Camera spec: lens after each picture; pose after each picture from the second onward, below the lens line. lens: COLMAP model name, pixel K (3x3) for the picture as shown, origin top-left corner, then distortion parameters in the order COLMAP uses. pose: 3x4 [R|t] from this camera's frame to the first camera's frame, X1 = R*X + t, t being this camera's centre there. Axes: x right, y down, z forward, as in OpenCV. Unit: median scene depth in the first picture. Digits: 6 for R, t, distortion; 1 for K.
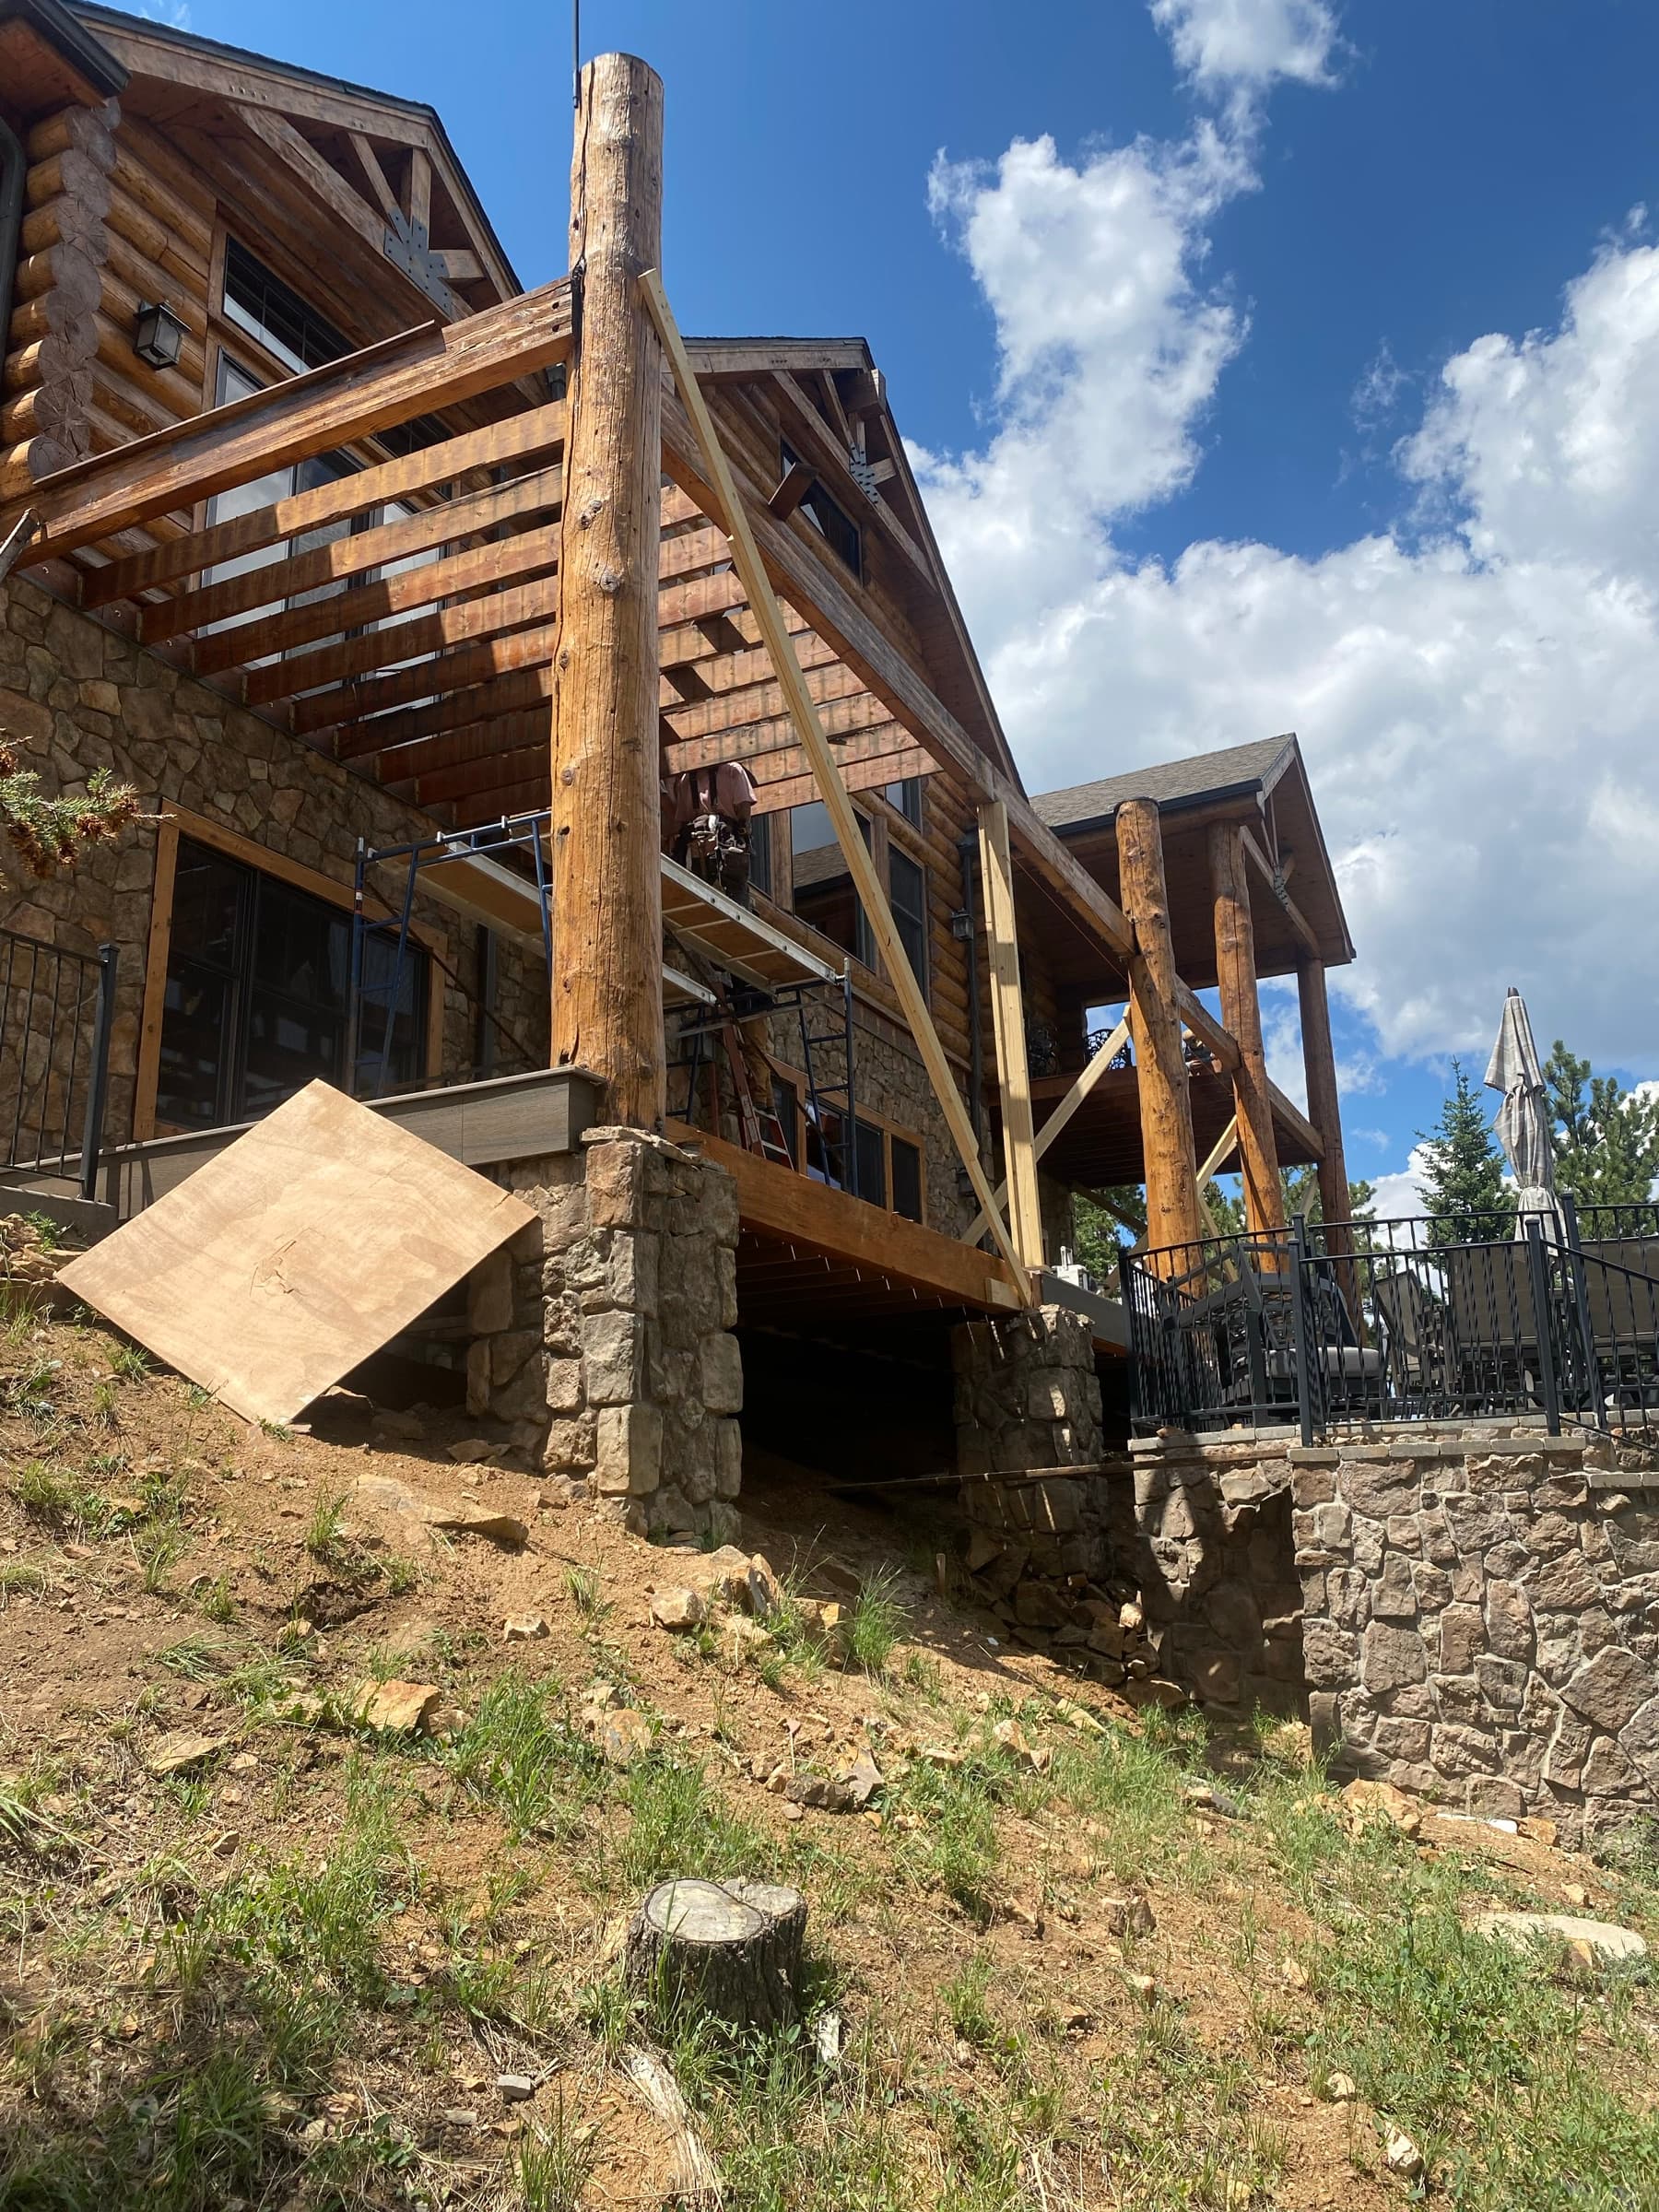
lens RADIAL K [[1721.9, 0, 820.4], [0, 1721.9, 1096.4], [0, 0, 1]] dist [0.071482, -0.002619]
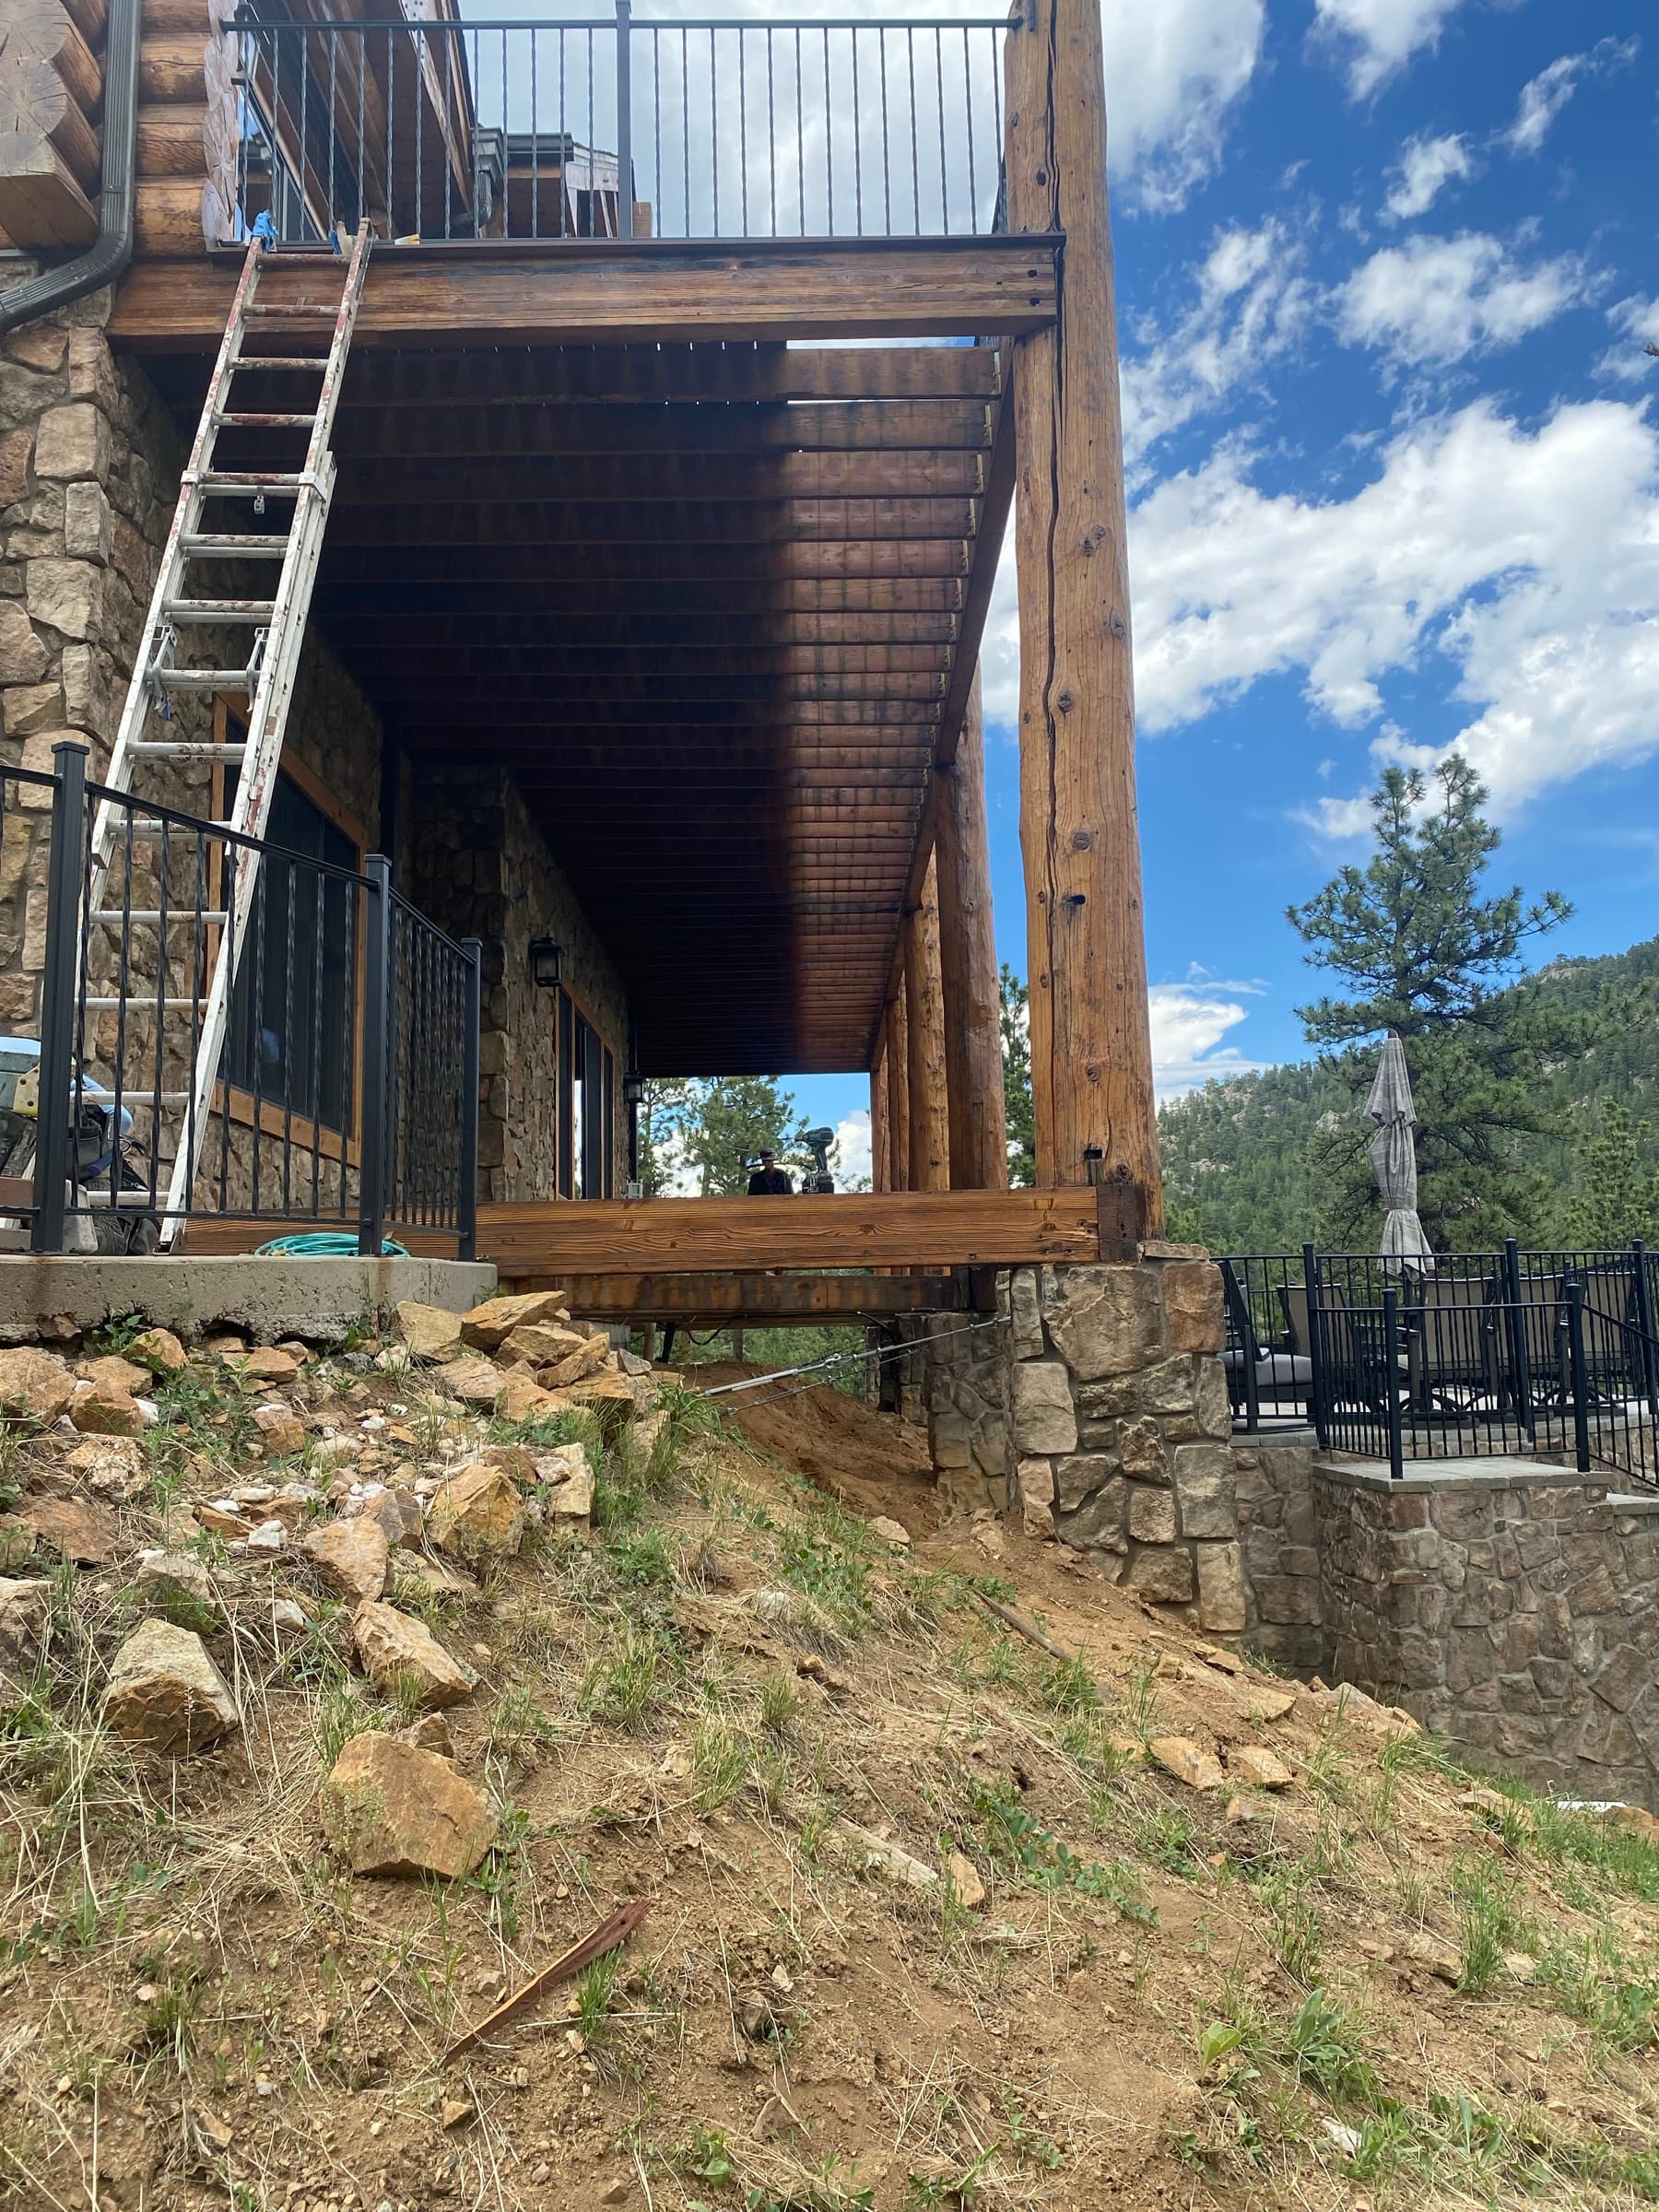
lens RADIAL K [[1721.9, 0, 820.4], [0, 1721.9, 1096.4], [0, 0, 1]] dist [0.071482, -0.002619]
pose [[0.892396, 0.068372, 0.446044, -0.753895], [-0.119375, 0.989010, 0.087231, -0.126543], [-0.435177, -0.131091, 0.890750, 0.245524]]
